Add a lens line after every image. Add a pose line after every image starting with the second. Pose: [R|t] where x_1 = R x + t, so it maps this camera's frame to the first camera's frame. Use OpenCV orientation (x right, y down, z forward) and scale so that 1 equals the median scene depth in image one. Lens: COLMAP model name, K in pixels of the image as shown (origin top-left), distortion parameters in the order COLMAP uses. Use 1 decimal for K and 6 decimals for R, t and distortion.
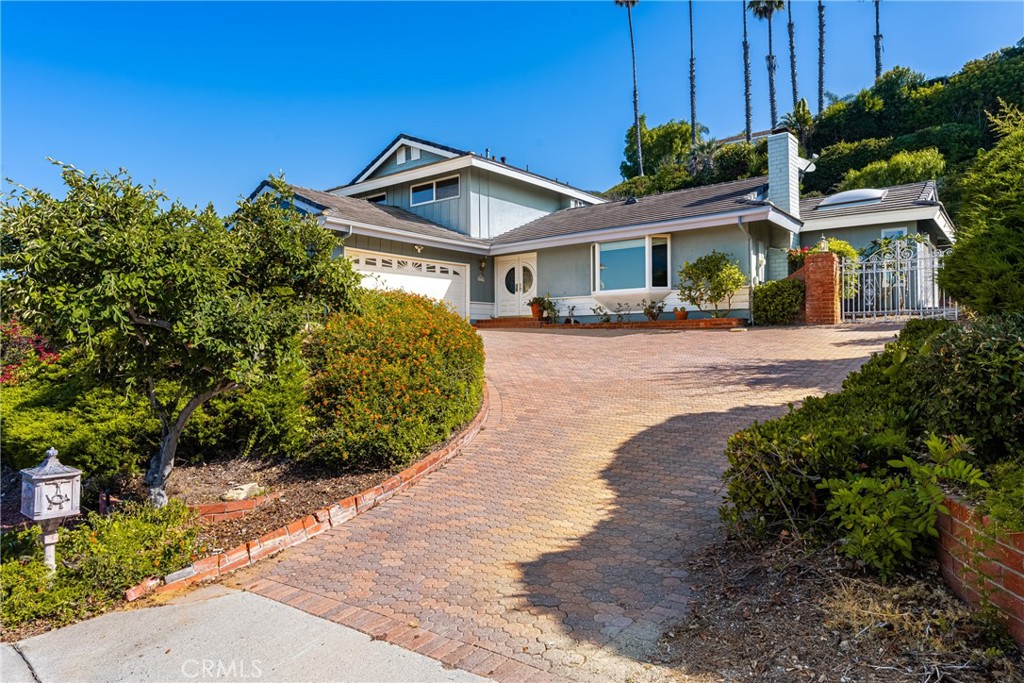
lens RADIAL K [[635.4, 0, 510.5], [0, 635.4, 341.1], [0, 0, 1]] dist [0.004812, 0.003791]
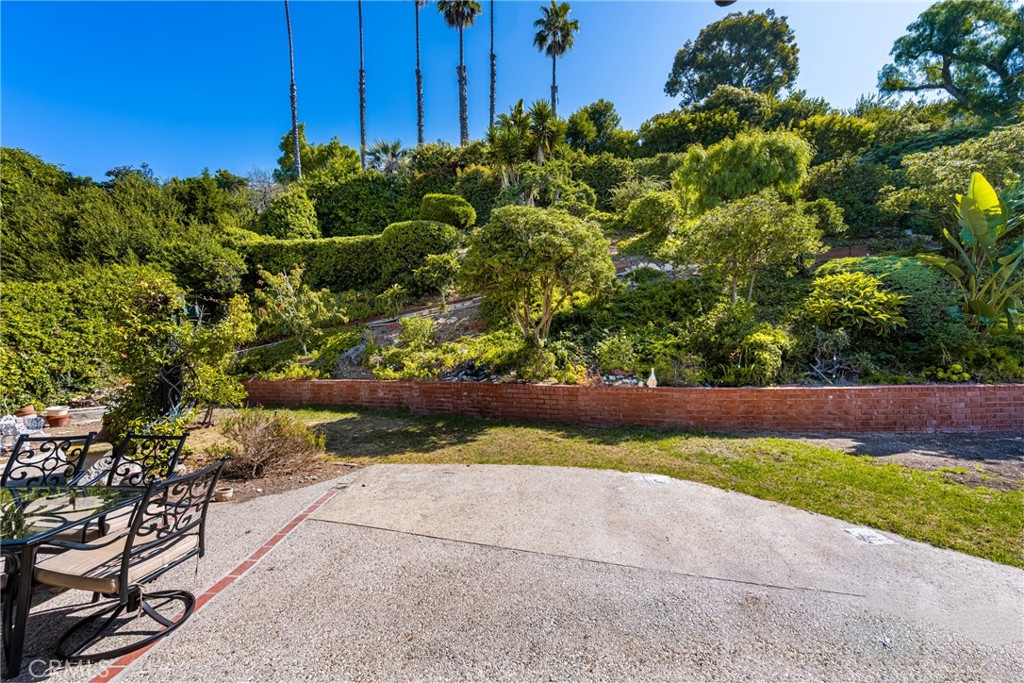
lens RADIAL K [[406.7, 0, 516.7], [0, 406.7, 343.0], [0, 0, 1]] dist [0.006678, -0.000378]
pose [[0.758755, 0.009341, 0.651309, 0.210416], [0.003012, 0.999836, -0.017848, -0.100368], [-0.651369, 0.015504, 0.758602, 1.176942]]
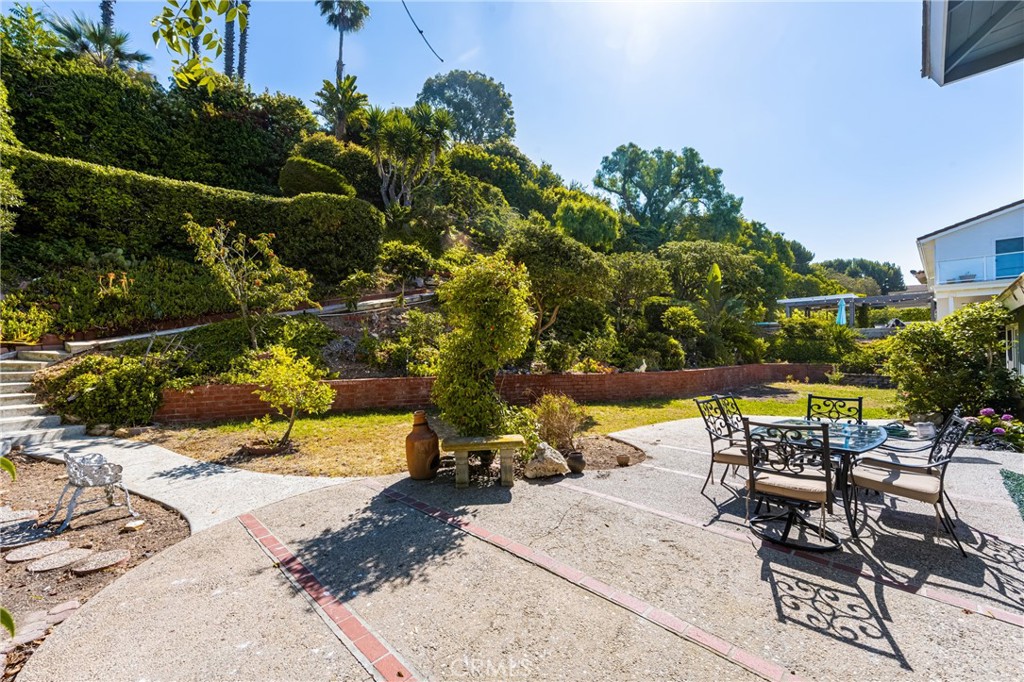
lens RADIAL K [[406.7, 0, 512.1], [0, 406.7, 349.8], [0, 0, 1]] dist [0.006678, -0.000378]
pose [[0.106000, 0.008634, 0.994329, -0.011126], [-0.007364, 0.999942, -0.007898, -0.093581], [-0.994339, -0.006485, 0.106058, 1.467483]]
